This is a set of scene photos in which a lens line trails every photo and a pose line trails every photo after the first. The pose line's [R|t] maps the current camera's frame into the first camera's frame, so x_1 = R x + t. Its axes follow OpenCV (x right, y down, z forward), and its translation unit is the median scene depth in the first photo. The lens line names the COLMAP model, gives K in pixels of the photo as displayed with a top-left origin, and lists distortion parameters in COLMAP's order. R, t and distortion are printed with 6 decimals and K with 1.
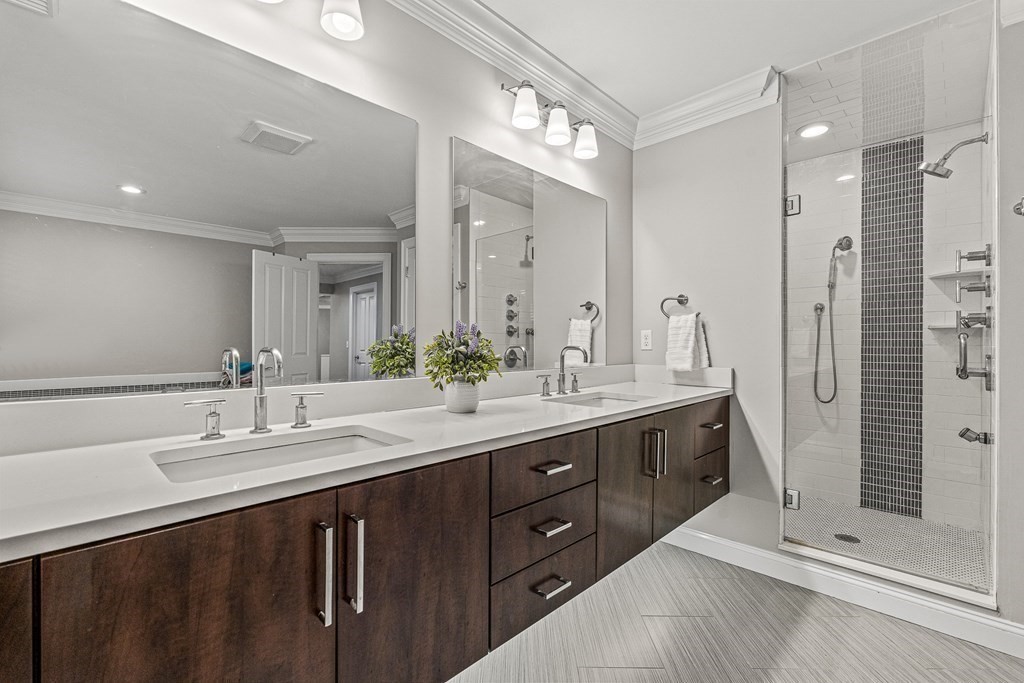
lens RADIAL K [[461.4, 0, 508.7], [0, 461.4, 342.5], [0, 0, 1]] dist [-0.000098, -0.000081]
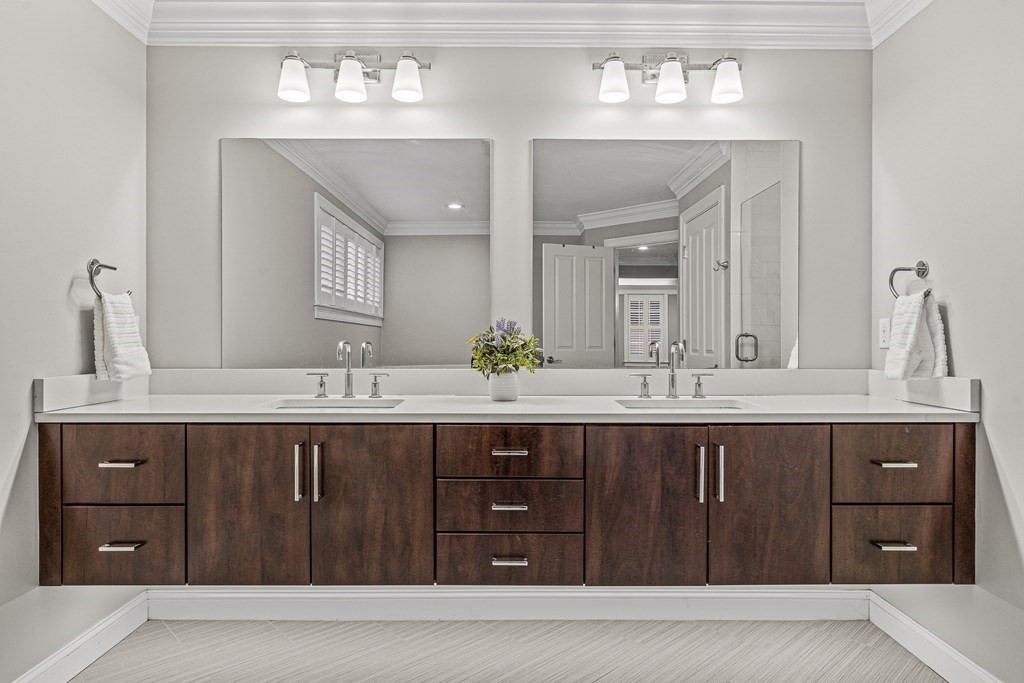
lens RADIAL K [[641.9, 0, 512.0], [0, 641.9, 341.5], [0, 0, 1]] dist [-0.002775, -0.001560]
pose [[0.687059, 0.005445, -0.726581, 0.630374], [0.001331, 0.999961, 0.008753, -0.002006], [0.726600, -0.006981, 0.687025, -0.021566]]
